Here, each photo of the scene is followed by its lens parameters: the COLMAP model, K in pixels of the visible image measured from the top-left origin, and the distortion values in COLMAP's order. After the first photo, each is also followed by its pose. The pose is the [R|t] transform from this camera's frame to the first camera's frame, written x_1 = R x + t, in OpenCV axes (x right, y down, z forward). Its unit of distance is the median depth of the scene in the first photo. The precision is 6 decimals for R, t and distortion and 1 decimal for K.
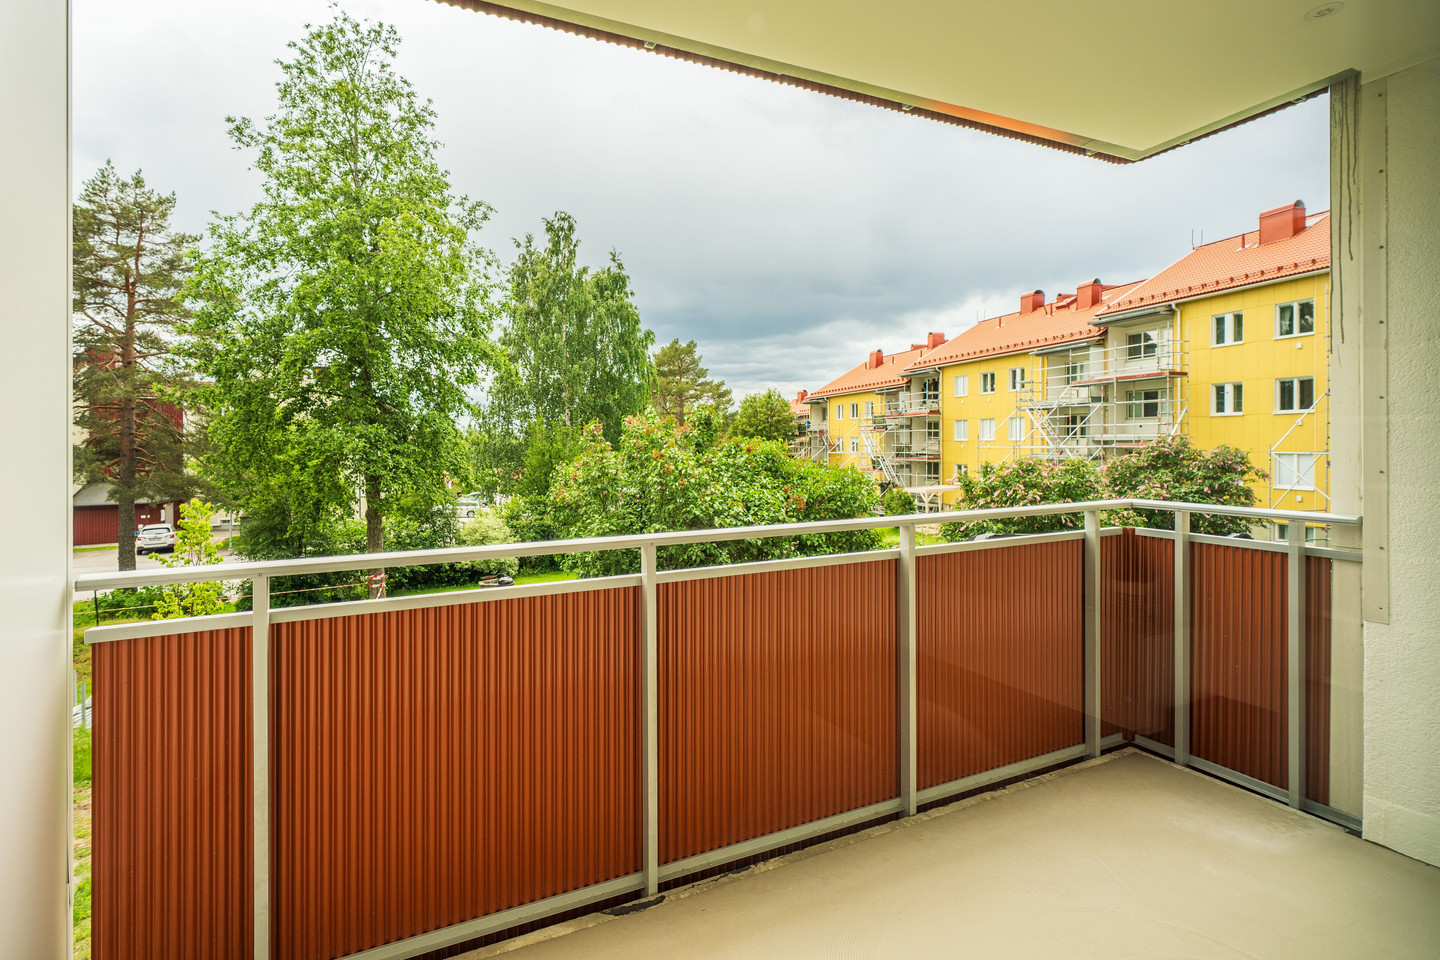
lens RADIAL K [[661.9, 0, 748.2], [0, 661.9, 426.0], [0, 0, 1]] dist [-0.005735, 0.002611]
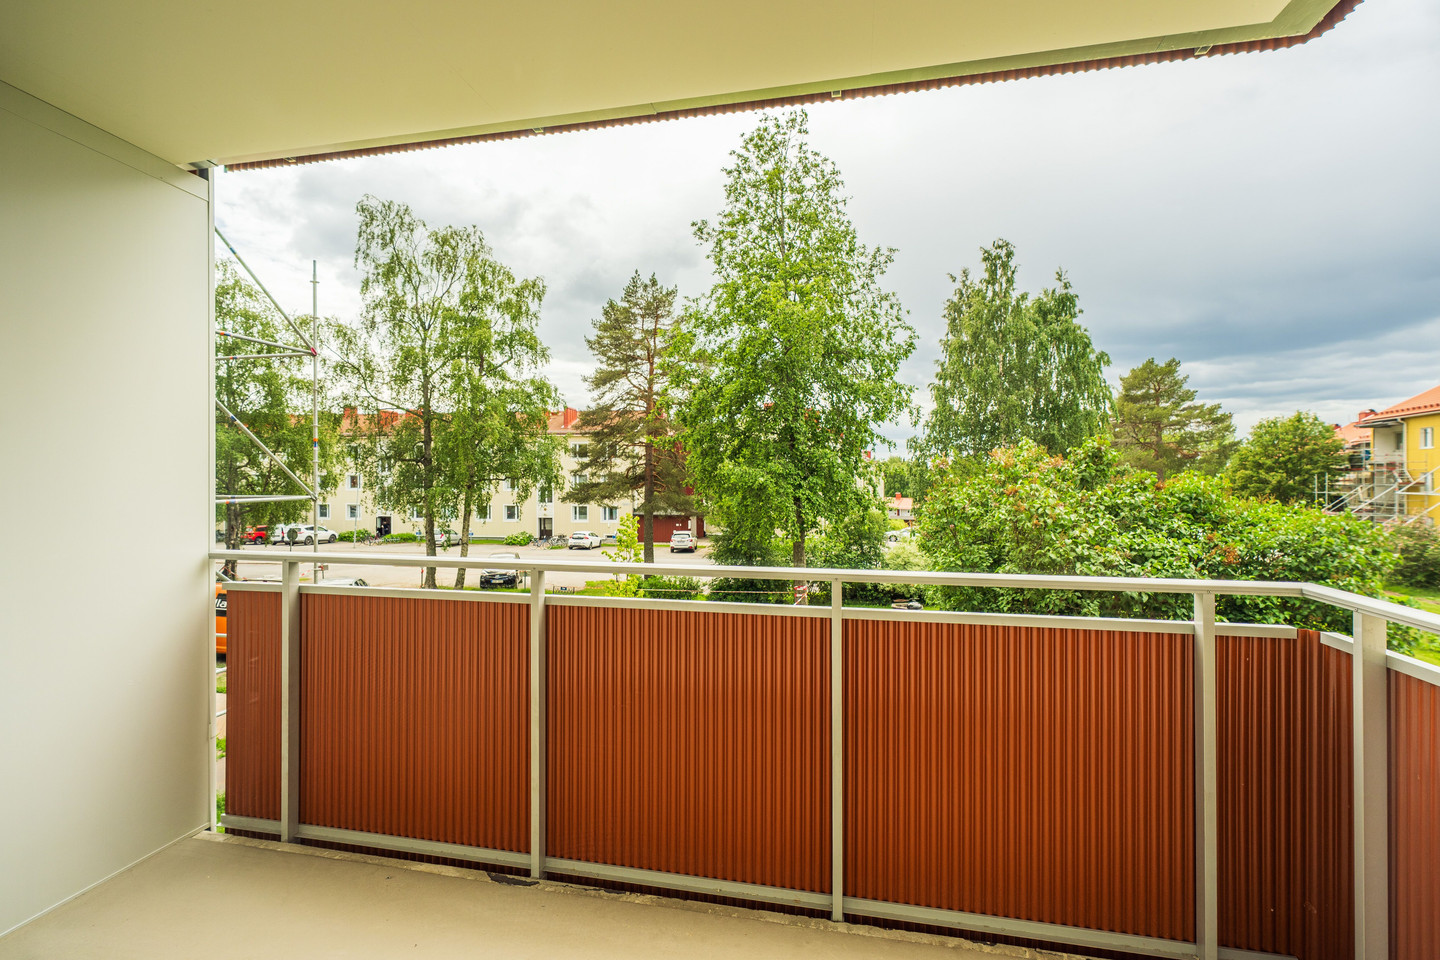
lens RADIAL K [[661.9, 0, 787.4], [0, 661.9, 463.0], [0, 0, 1]] dist [-0.005735, 0.002611]
pose [[0.803903, 0.003000, -0.594753, 0.116131], [0.001932, 0.999969, 0.007655, -0.001224], [0.594757, -0.007303, 0.803872, 0.046924]]
